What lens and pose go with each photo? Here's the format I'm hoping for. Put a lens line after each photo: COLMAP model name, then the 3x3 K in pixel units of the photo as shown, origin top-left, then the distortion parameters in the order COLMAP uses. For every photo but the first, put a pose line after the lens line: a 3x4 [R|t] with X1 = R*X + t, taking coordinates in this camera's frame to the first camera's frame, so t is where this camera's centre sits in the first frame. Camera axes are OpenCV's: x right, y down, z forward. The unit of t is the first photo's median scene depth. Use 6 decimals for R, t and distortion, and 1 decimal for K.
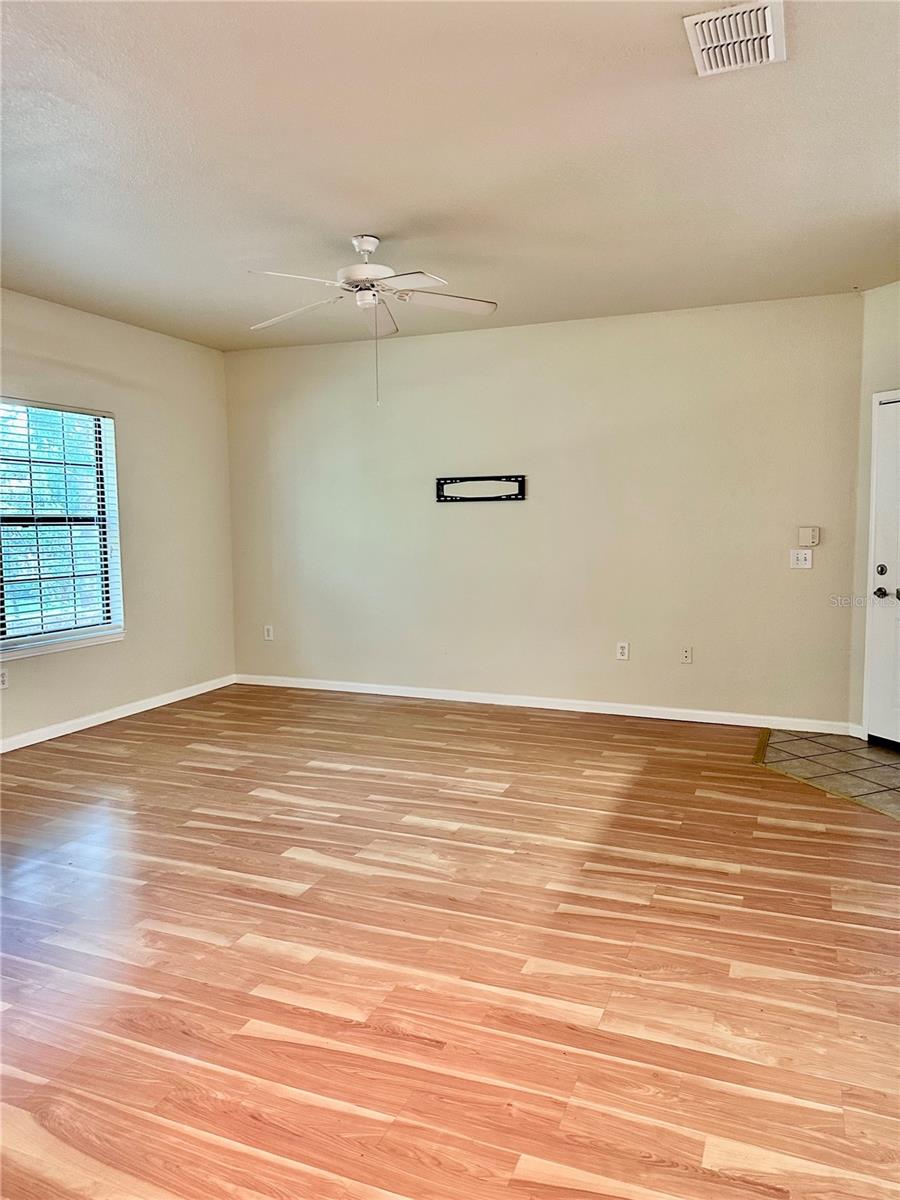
lens RADIAL K [[837.2, 0, 459.6], [0, 837.2, 603.8], [0, 0, 1]] dist [0.054350, -0.071022]
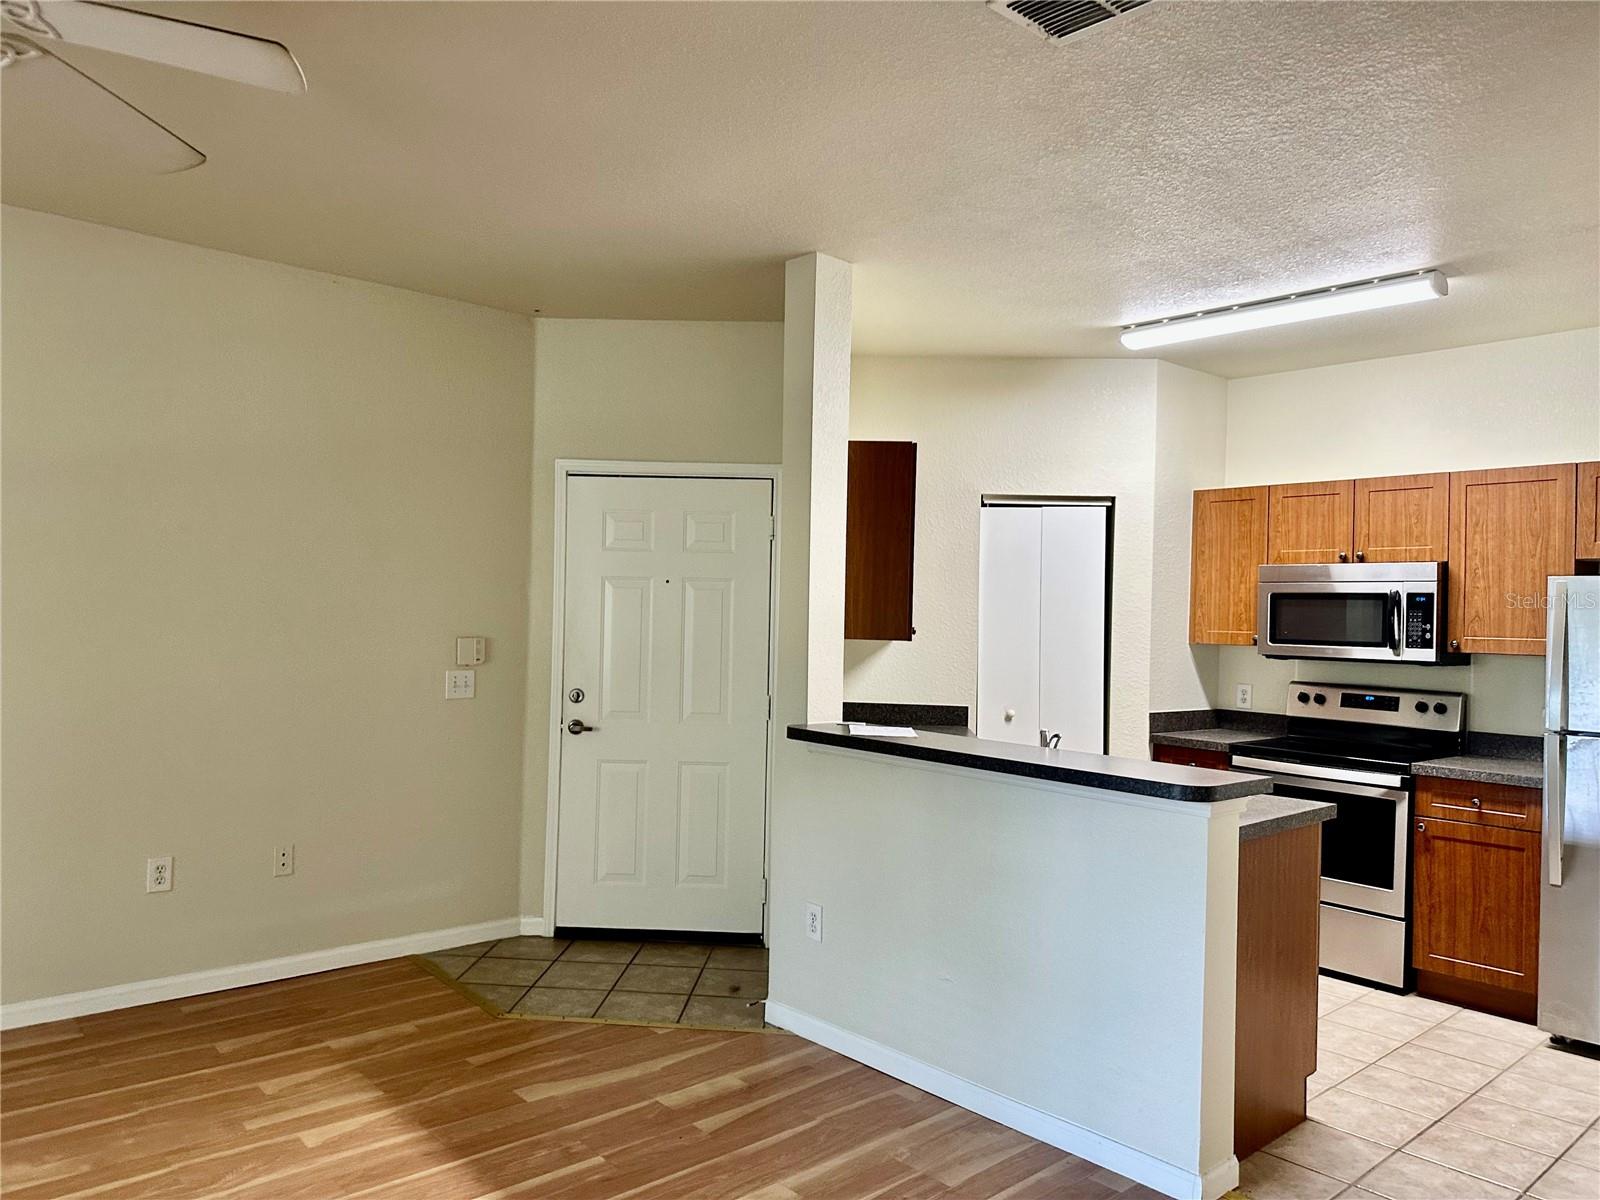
lens RADIAL K [[1116.3, 0, 774.2], [0, 1116.3, 607.0], [0, 0, 1]] dist [0.054350, -0.071022]
pose [[0.455605, 0.025099, 0.889828, -0.301846], [0.060705, 0.996399, -0.059188, -0.050990], [-0.888110, 0.080984, 0.452441, 0.408938]]
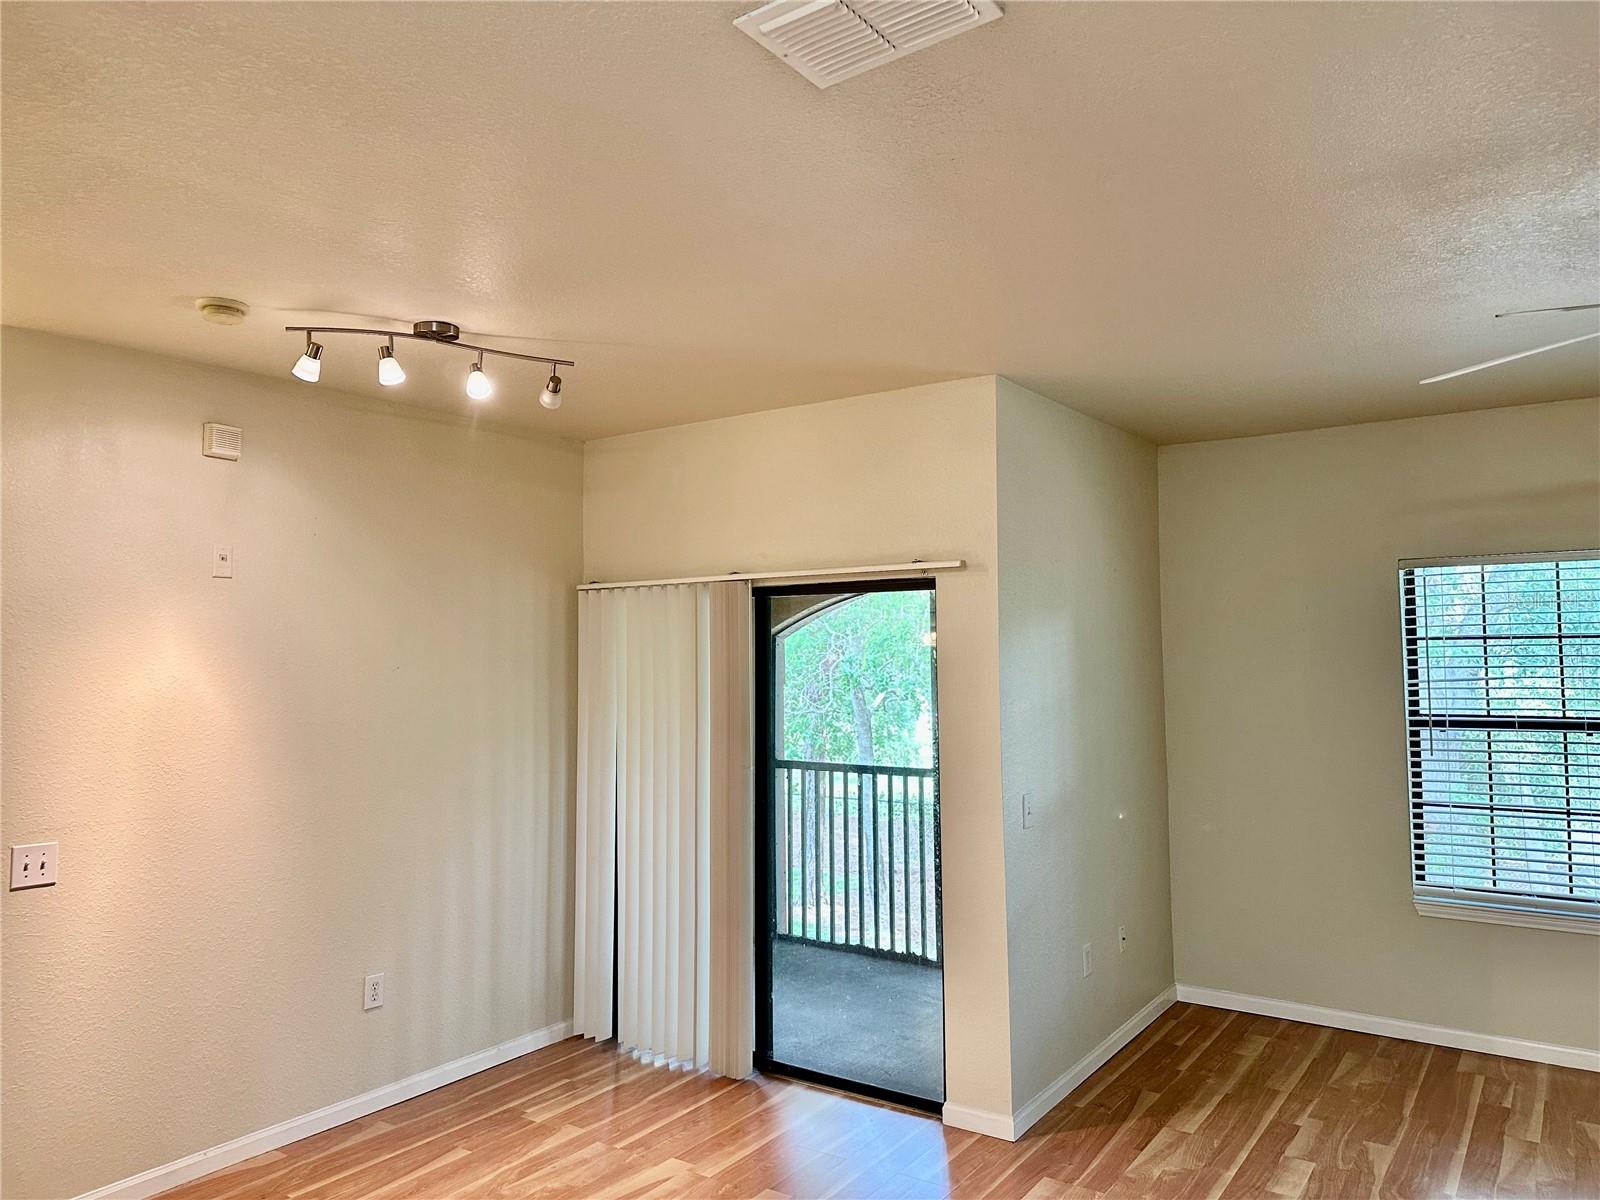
lens RADIAL K [[1116.3, 0, 801.4], [0, 1116.3, 588.4], [0, 0, 1]] dist [0.054350, -0.071022]
pose [[-0.227672, -0.051382, -0.972381, 0.507609], [-0.086482, 0.995728, -0.032366, -0.126833], [0.969890, 0.076724, -0.231143, 0.556517]]
